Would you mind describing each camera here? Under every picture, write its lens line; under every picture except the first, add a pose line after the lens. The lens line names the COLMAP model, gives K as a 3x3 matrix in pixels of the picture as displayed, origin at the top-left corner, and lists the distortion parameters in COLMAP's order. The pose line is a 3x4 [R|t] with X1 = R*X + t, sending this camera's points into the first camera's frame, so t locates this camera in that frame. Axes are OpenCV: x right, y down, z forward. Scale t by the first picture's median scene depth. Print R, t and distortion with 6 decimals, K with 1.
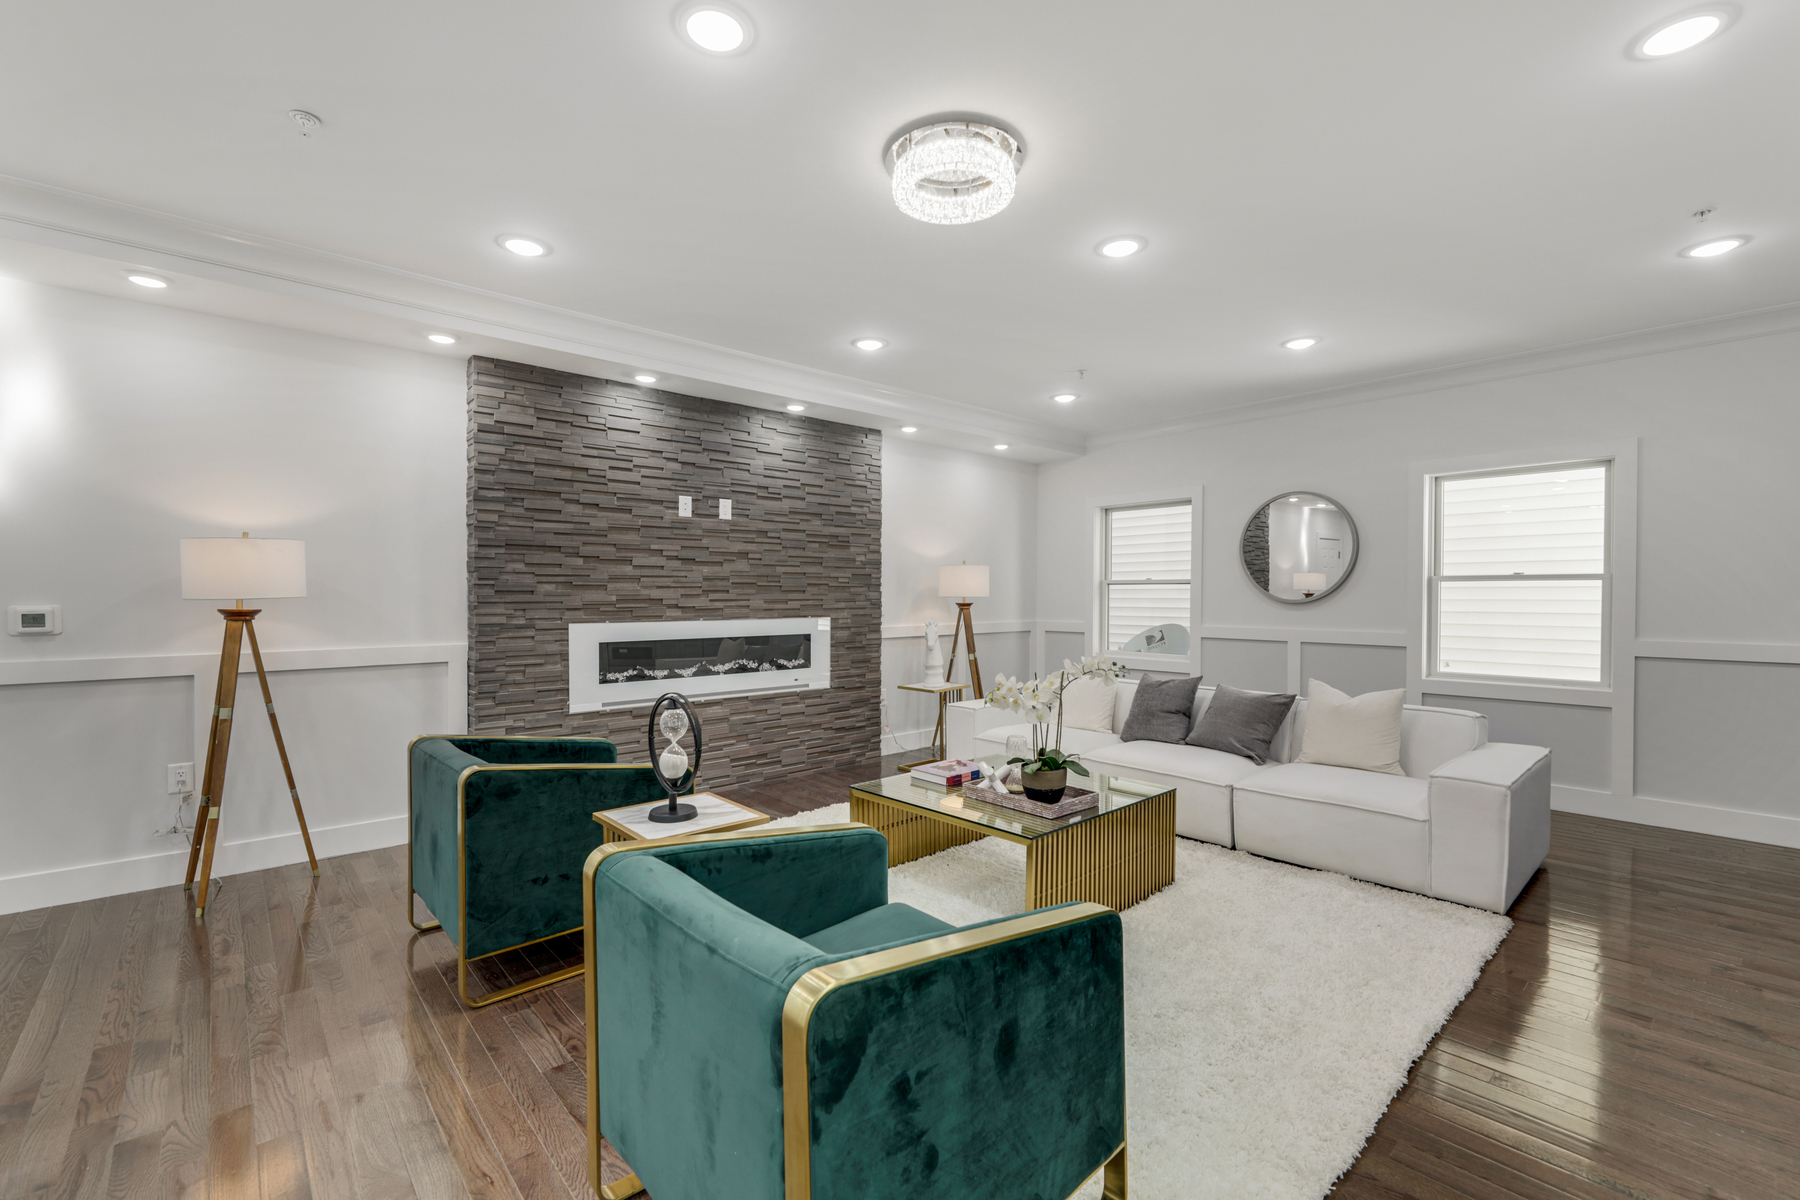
lens RADIAL K [[760.6, 0, 896.5], [0, 760.6, 604.9], [0, 0, 1]] dist [0.000733, -0.000063]
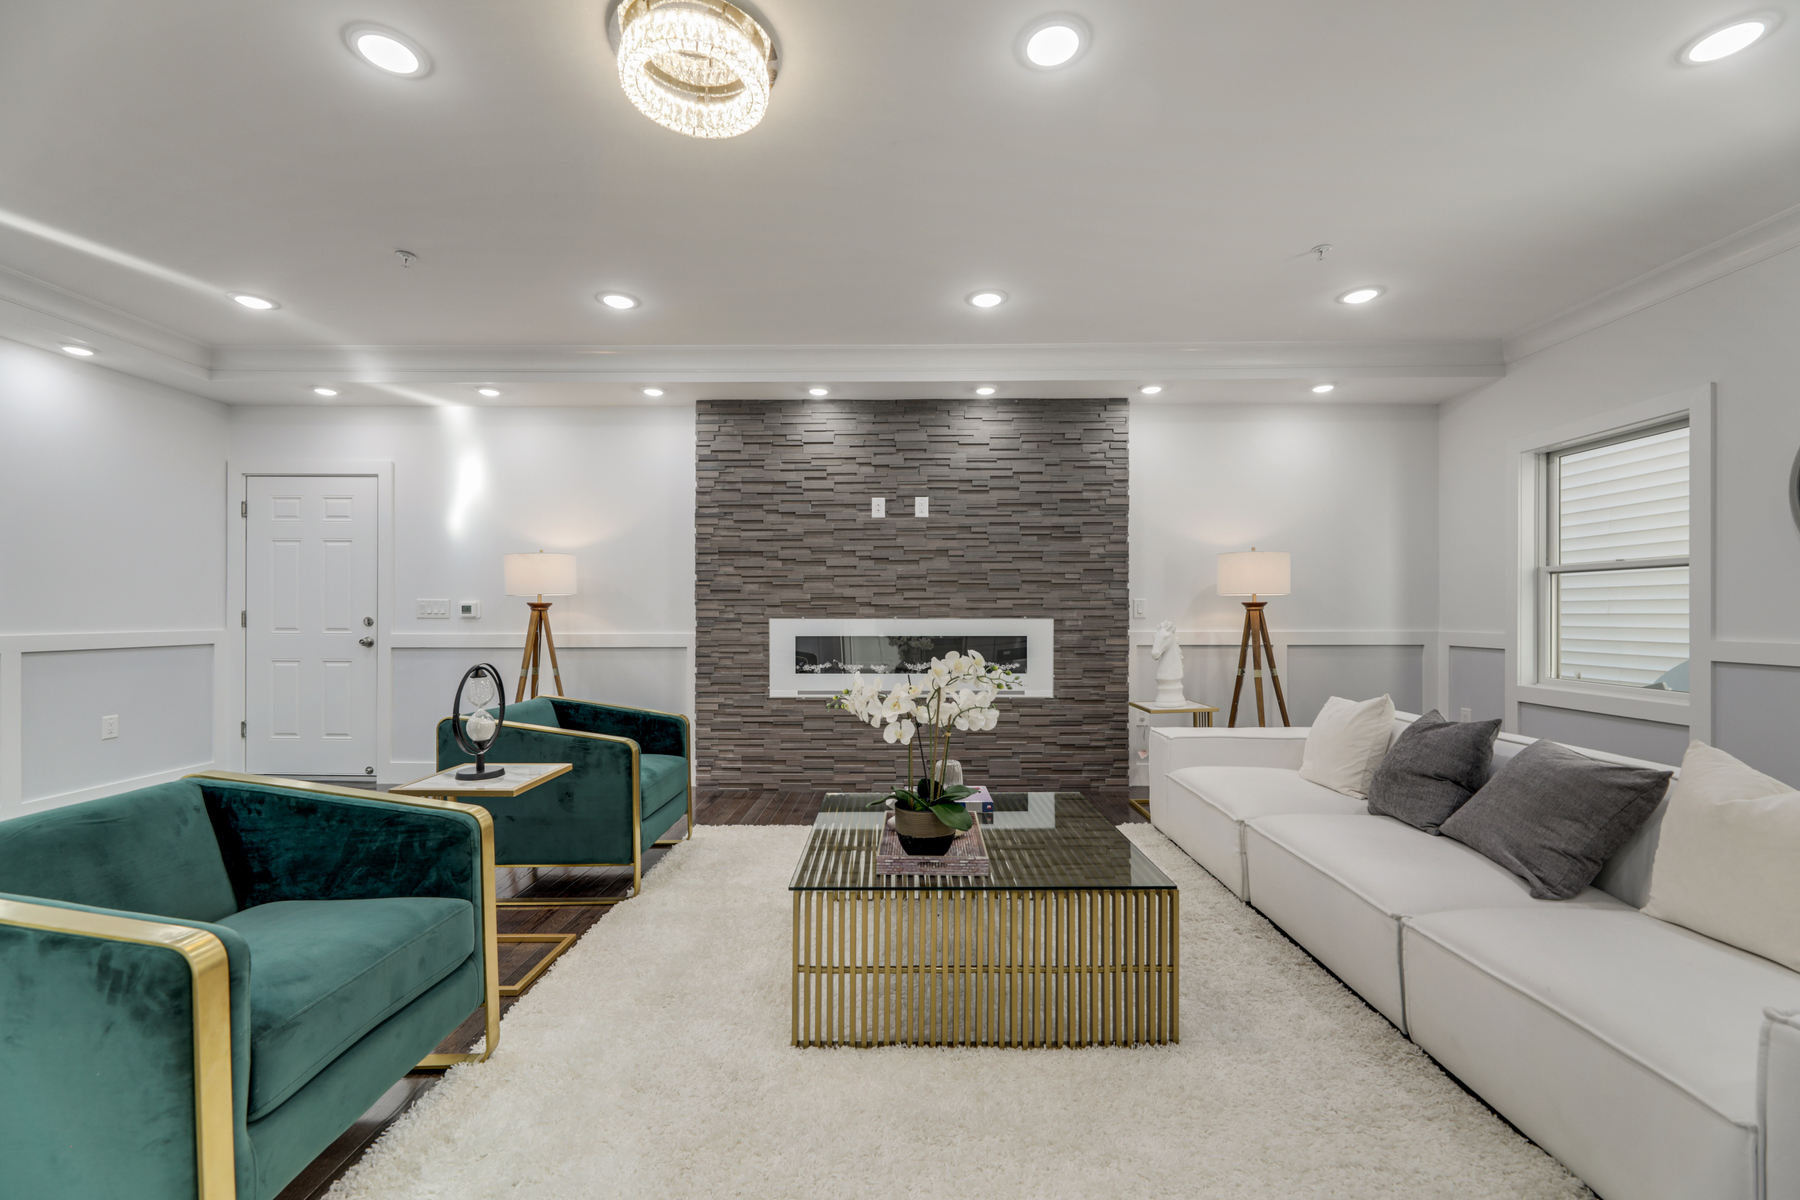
lens RADIAL K [[724.7, 0, 899.5], [0, 724.7, 609.2], [0, 0, 1]] dist [0.000937, -0.003218]
pose [[0.744118, -0.003005, -0.668042, 0.416869], [-0.007751, 0.999884, -0.013131, 0.022046], [0.668003, 0.014949, 0.744008, 0.300812]]
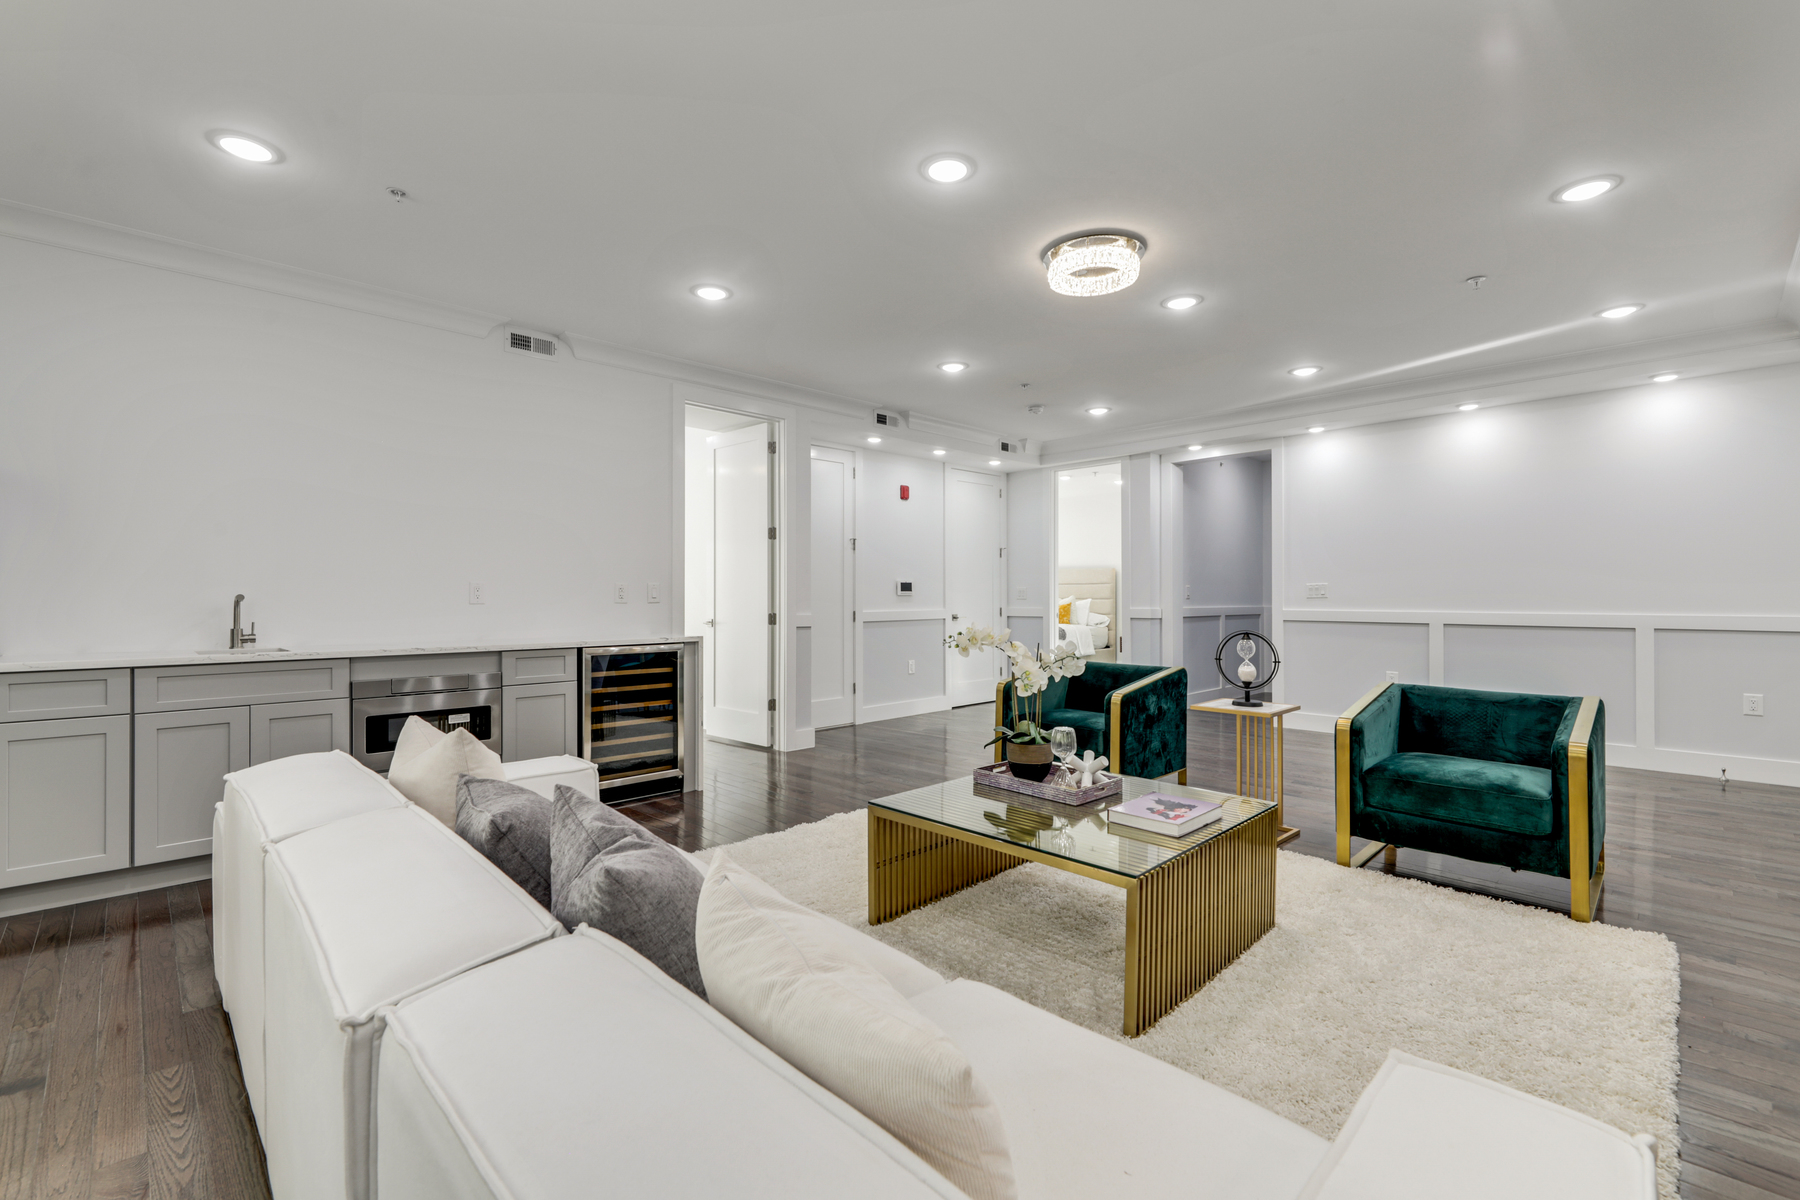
lens RADIAL K [[774.1, 0, 896.5], [0, 774.1, 606.3], [0, 0, 1]] dist [0.000142, -0.000087]
pose [[-0.998555, 0.000574, -0.053732, 0.279532], [-0.000801, 0.999673, 0.025572, 0.008761], [0.053729, 0.025578, -0.998228, 1.284976]]
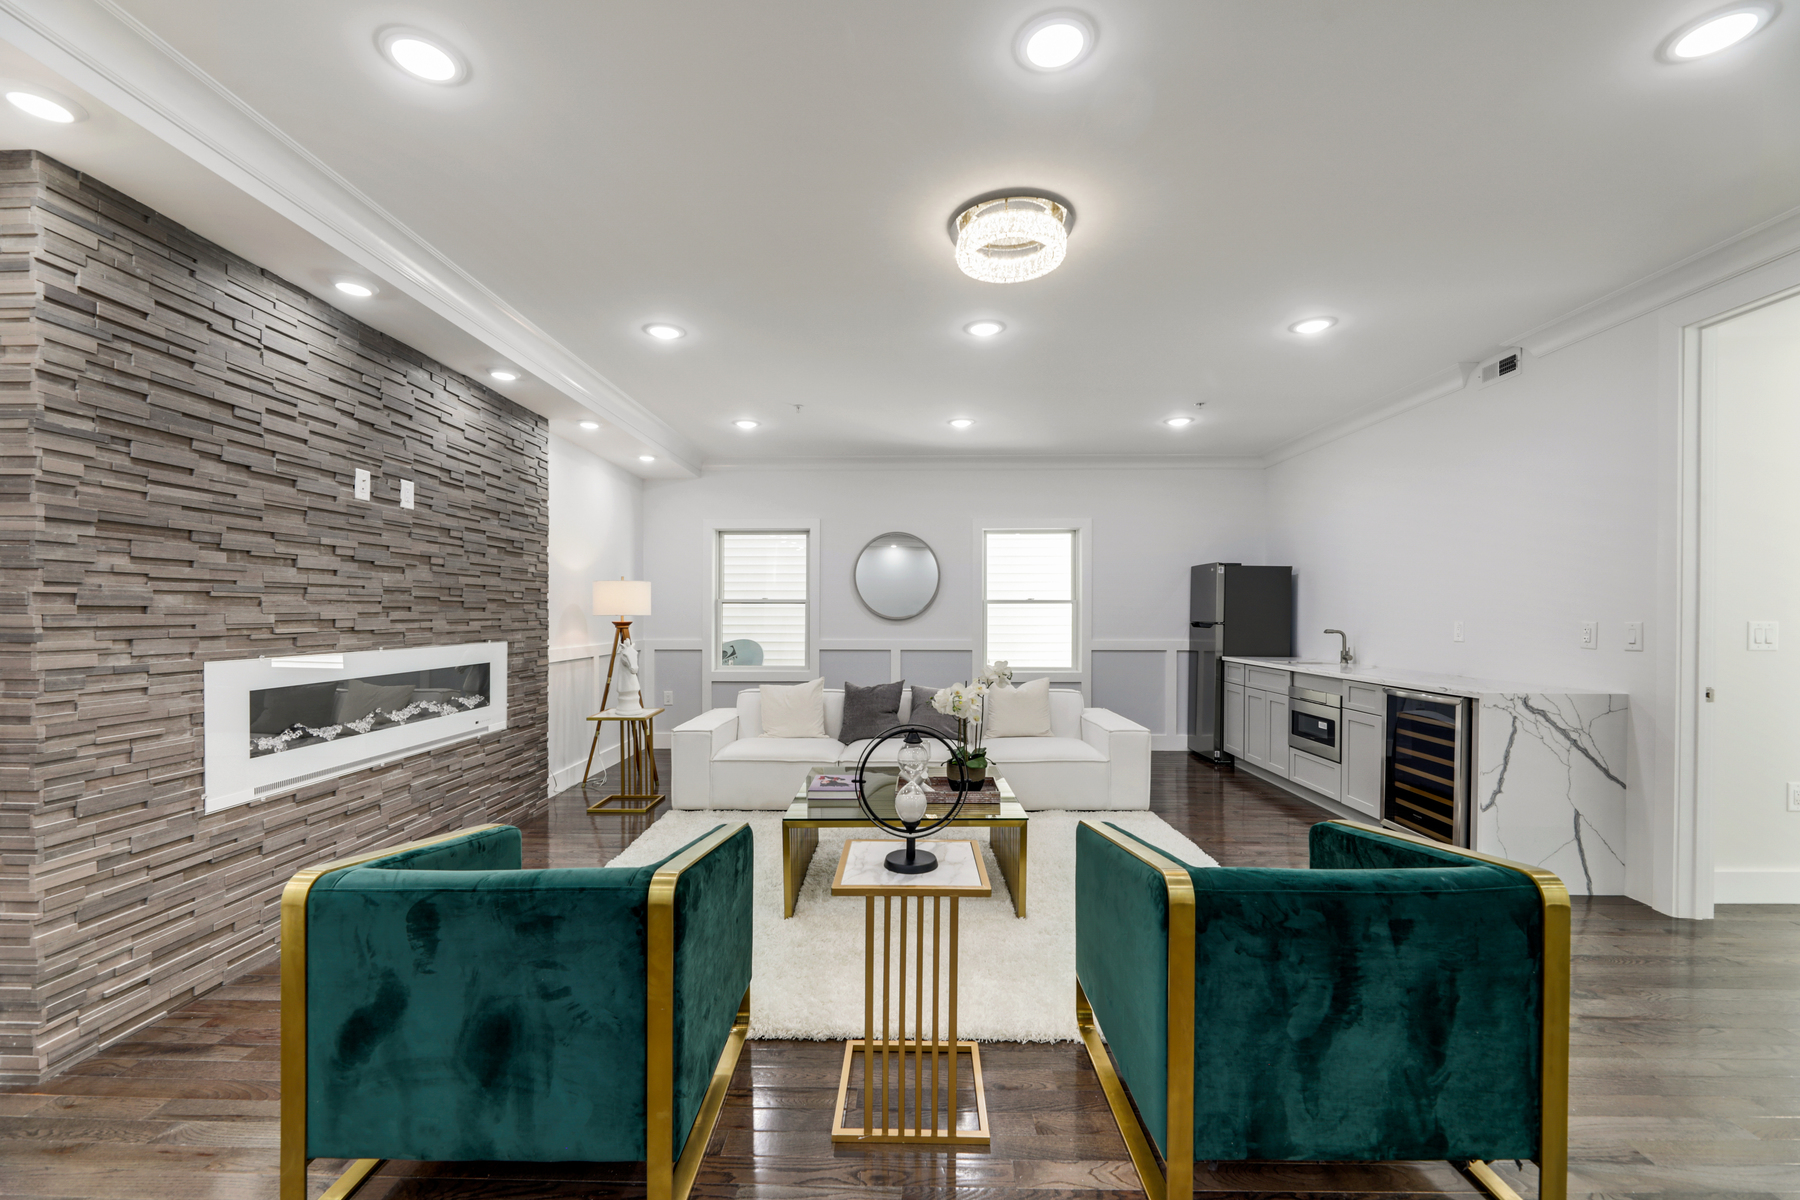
lens RADIAL K [[728.3, 0, 888.6], [0, 728.3, 618.0], [0, 0, 1]] dist [0.000036, -0.003825]
pose [[0.685943, -0.005112, 0.727638, -0.448188], [0.009664, 0.999951, -0.002084, -0.003123], [-0.727591, 0.008461, 0.685959, 0.212676]]
